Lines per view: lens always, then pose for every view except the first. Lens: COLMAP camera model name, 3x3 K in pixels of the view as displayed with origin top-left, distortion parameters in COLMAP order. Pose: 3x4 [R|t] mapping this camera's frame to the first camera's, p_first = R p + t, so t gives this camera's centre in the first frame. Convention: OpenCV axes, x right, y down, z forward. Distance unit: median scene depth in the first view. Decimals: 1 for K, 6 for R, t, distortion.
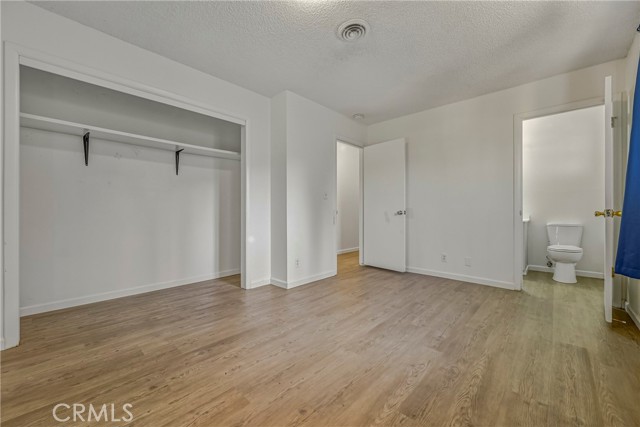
lens RADIAL K [[254.7, 0, 319.6], [0, 254.7, 209.6], [0, 0, 1]] dist [-0.001462, -0.000096]
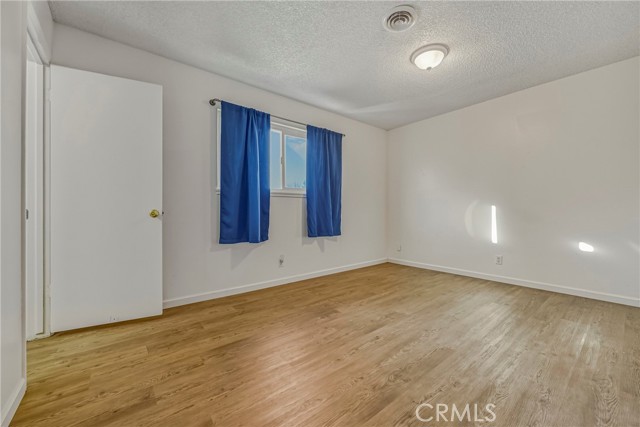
lens RADIAL K [[254.7, 0, 319.6], [0, 254.7, 209.6], [0, 0, 1]] dist [-0.001462, -0.000096]
pose [[-0.990763, -0.000648, 0.135602, 0.310611], [-0.003012, 0.999847, -0.017231, 0.018363], [-0.135570, -0.017481, -0.990613, 2.042534]]
